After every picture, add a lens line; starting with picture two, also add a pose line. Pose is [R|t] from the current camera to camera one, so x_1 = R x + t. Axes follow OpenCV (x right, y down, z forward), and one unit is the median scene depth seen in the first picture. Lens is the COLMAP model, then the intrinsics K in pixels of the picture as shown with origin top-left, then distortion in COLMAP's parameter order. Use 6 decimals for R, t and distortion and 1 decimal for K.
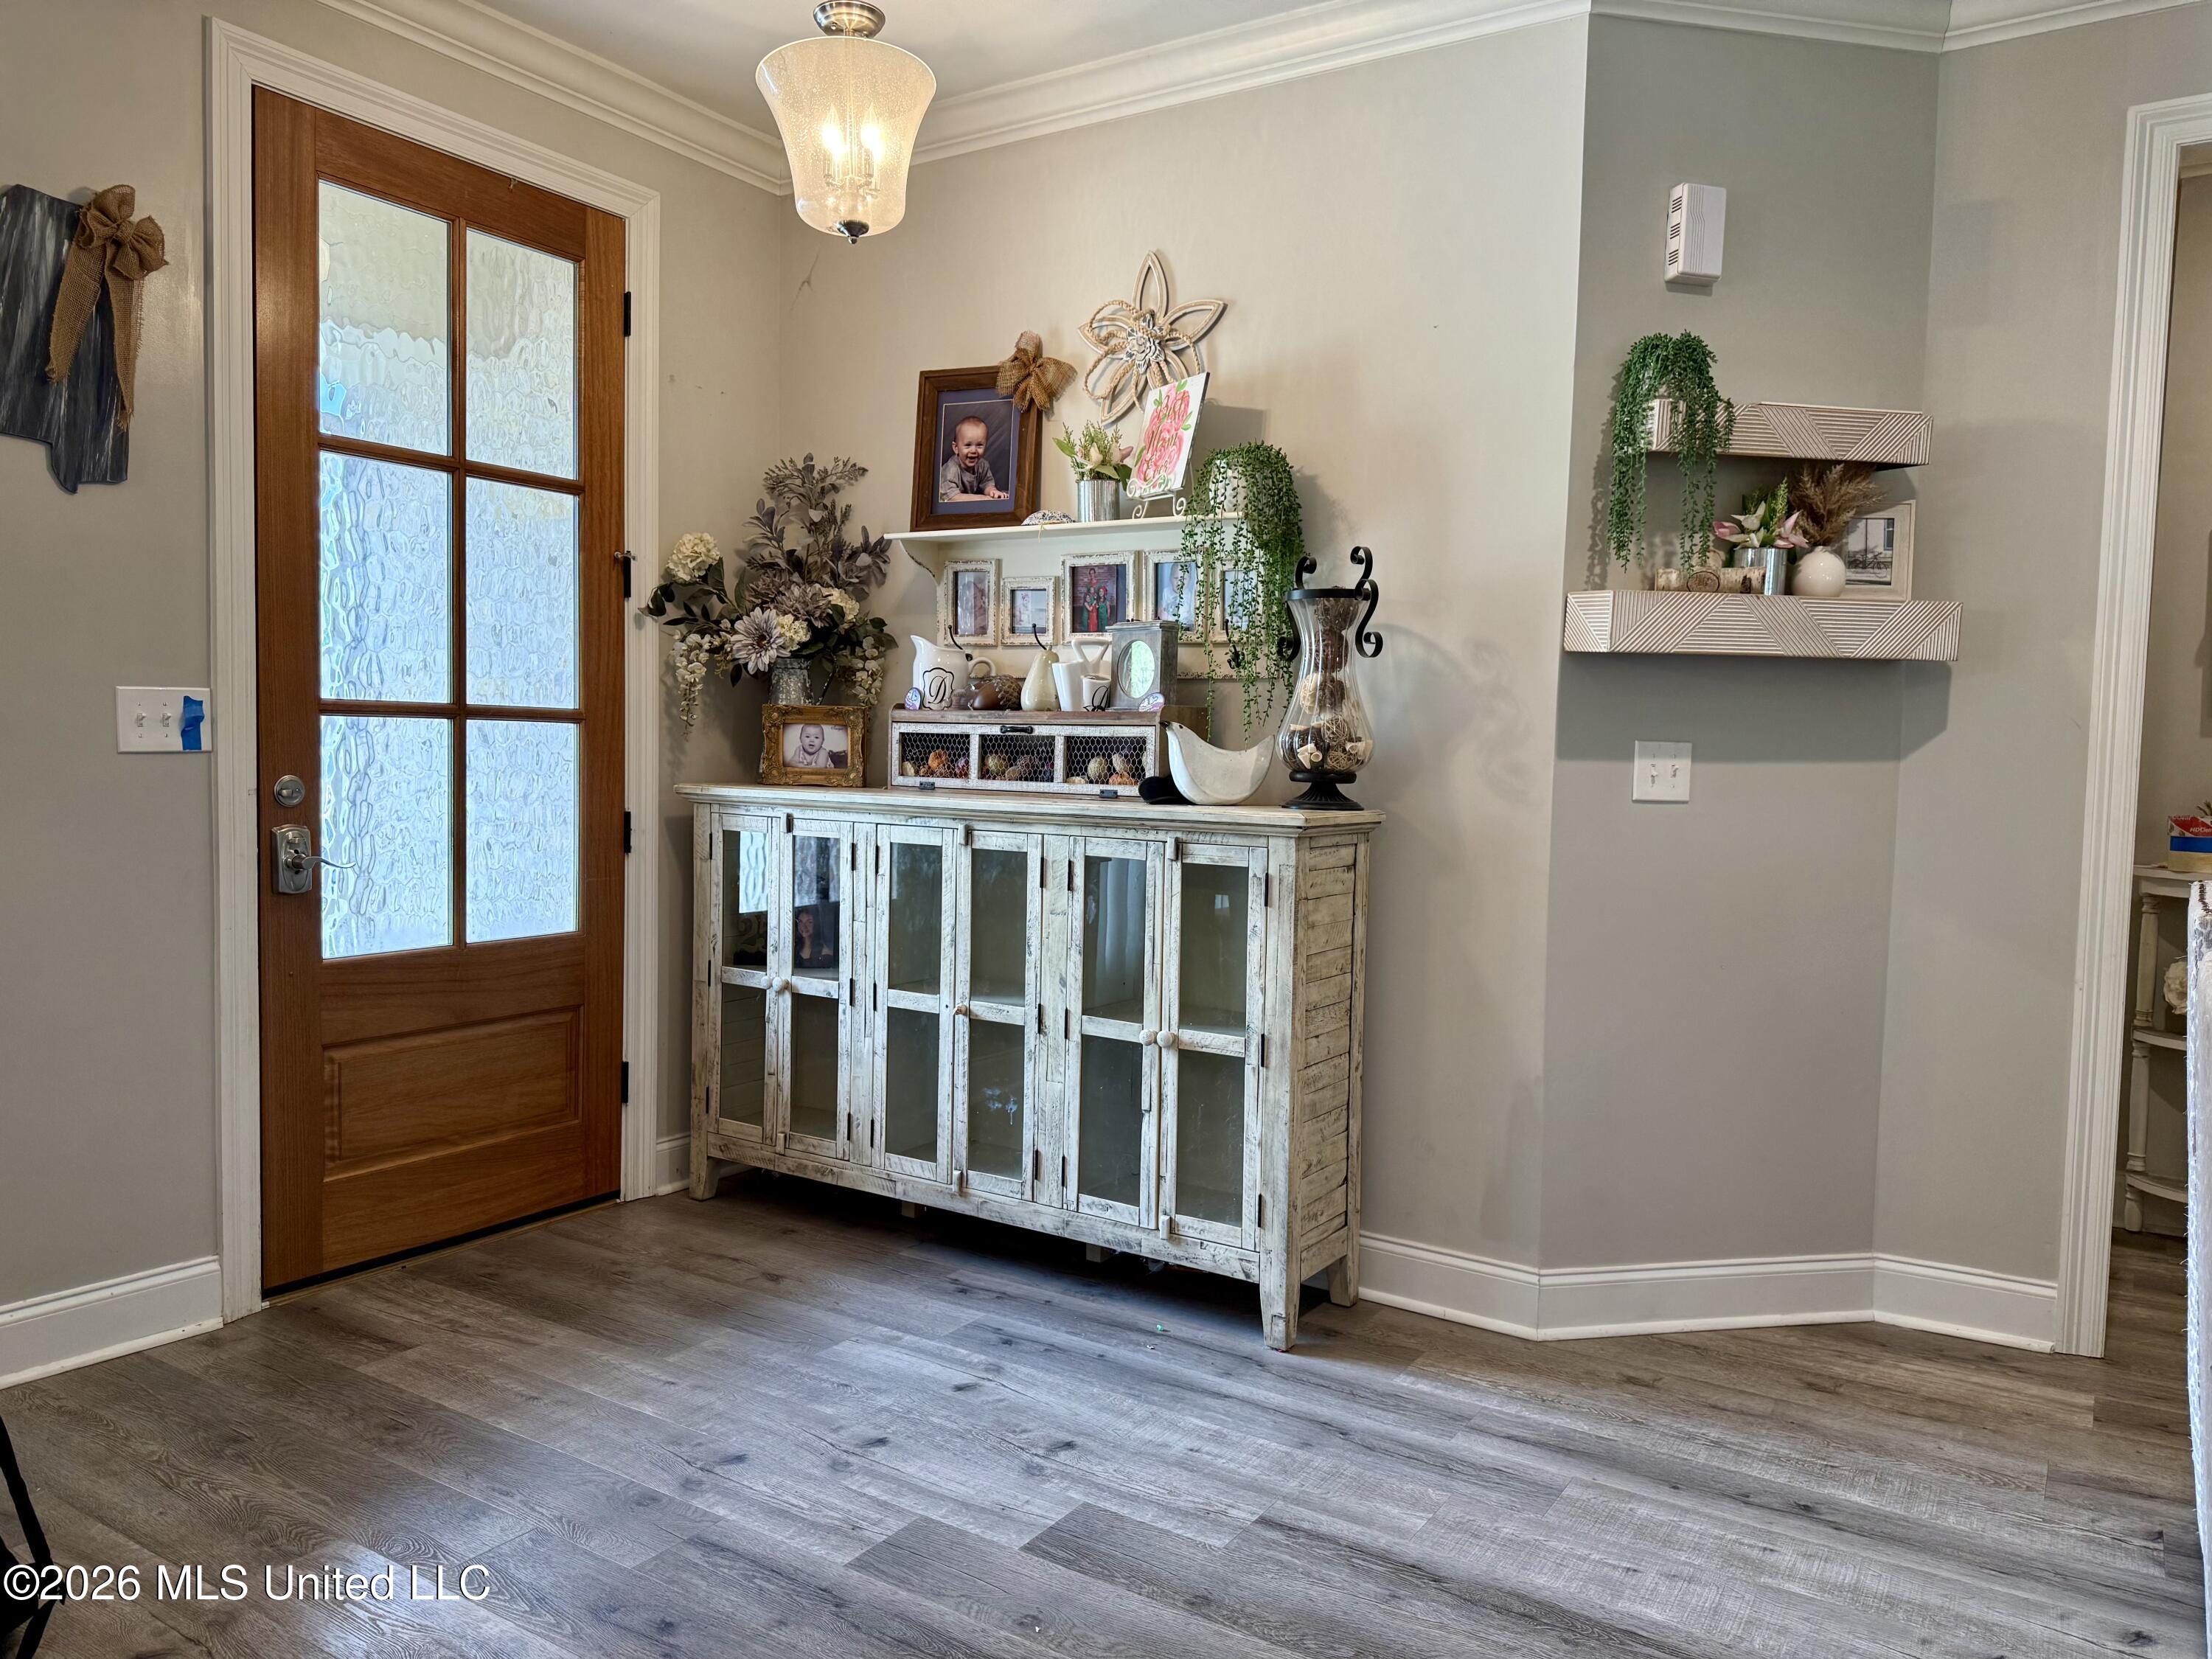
lens RADIAL K [[1581.3, 0, 1106.0], [0, 1581.3, 829.5], [0, 0, 1]] dist [0.026391, -0.026240]
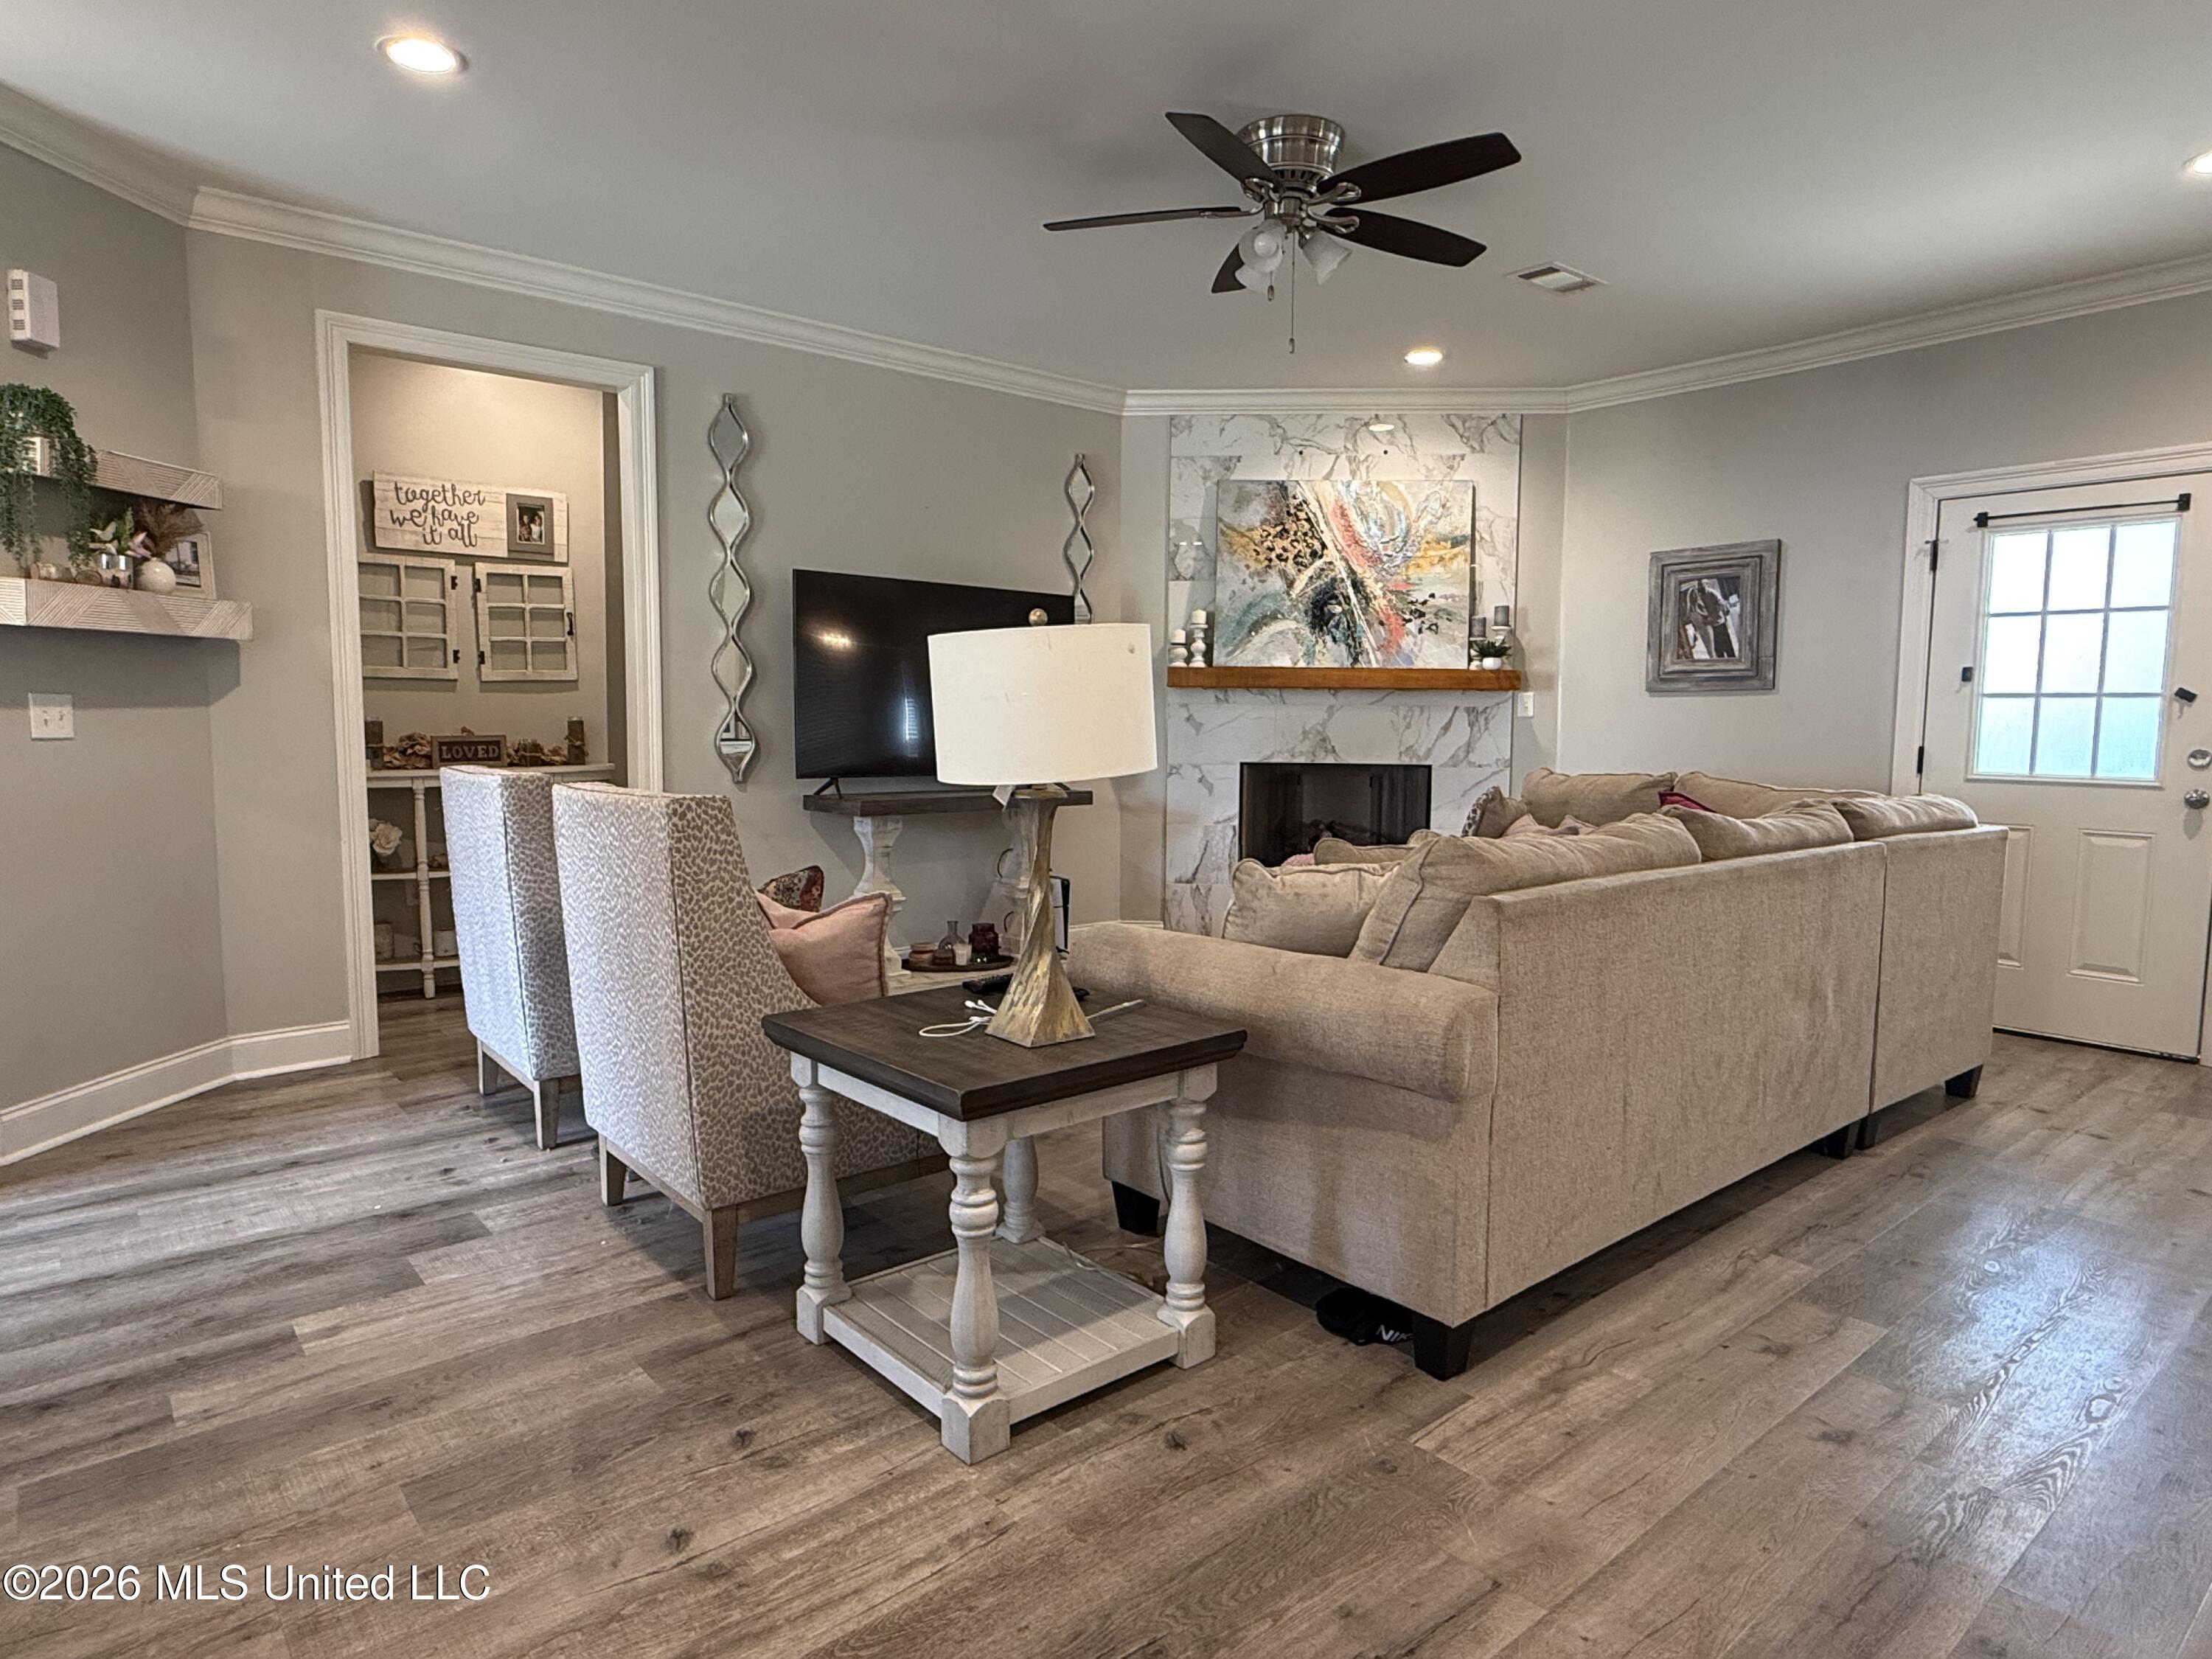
lens RADIAL K [[1305.7, 0, 1106.0], [0, 1305.7, 829.5], [0, 0, 1]] dist [0.026629, 0.000792]
pose [[0.294662, -0.105634, 0.949745, -0.472599], [0.059980, 0.993956, 0.091942, 0.008447], [-0.953717, 0.029874, 0.299217, -0.178385]]
